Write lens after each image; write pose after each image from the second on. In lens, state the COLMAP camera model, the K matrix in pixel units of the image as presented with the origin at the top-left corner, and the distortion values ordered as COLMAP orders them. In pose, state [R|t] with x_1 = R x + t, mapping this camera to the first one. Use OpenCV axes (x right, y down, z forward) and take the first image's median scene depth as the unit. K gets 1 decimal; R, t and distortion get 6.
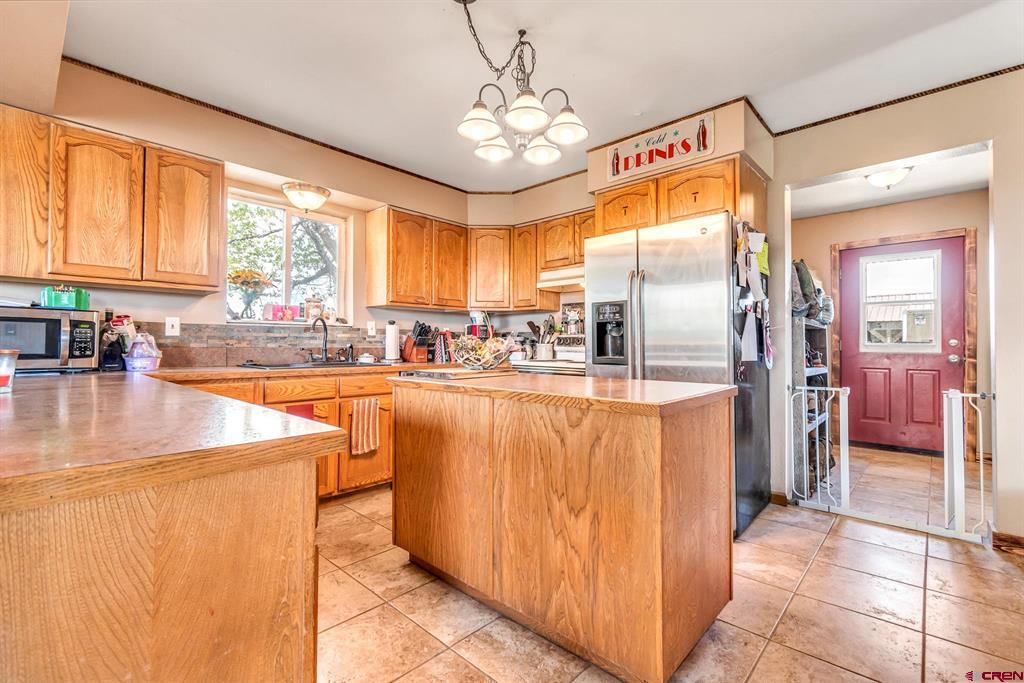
lens RADIAL K [[453.3, 0, 512.0], [0, 453.3, 341.5], [0, 0, 1]] dist [0.001984, -0.000111]
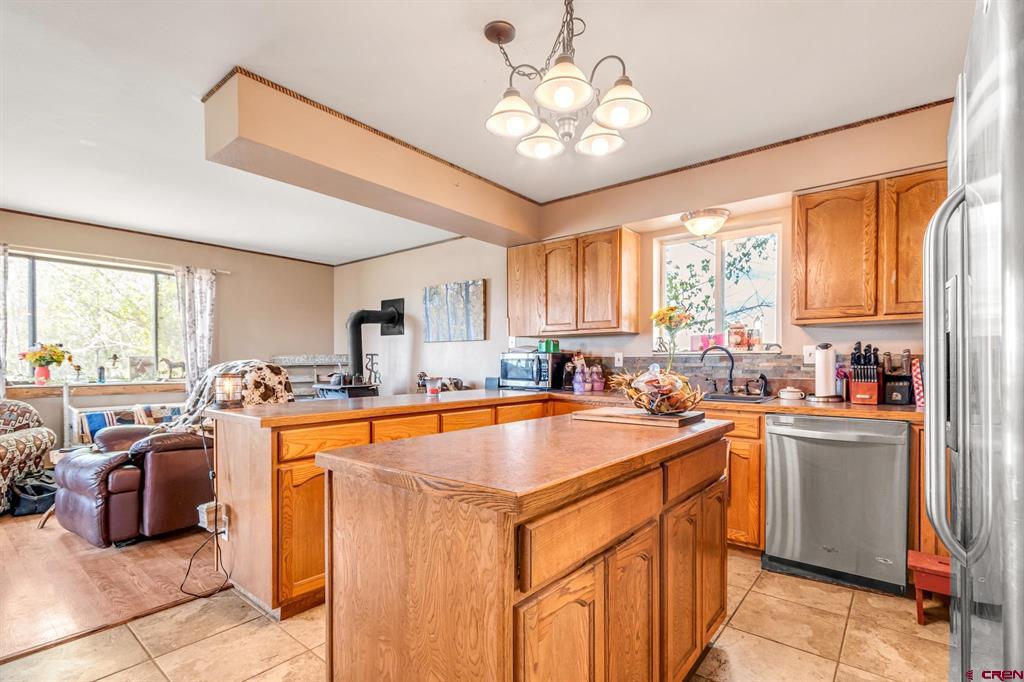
lens RADIAL K [[453.3, 0, 512.0], [0, 453.3, 341.0], [0, 0, 1]] dist [0.001984, -0.000111]
pose [[0.079189, -0.066817, -0.994618, 0.476893], [-0.003671, 0.997725, -0.067318, 0.001174], [0.996853, 0.008982, 0.078763, 0.536466]]
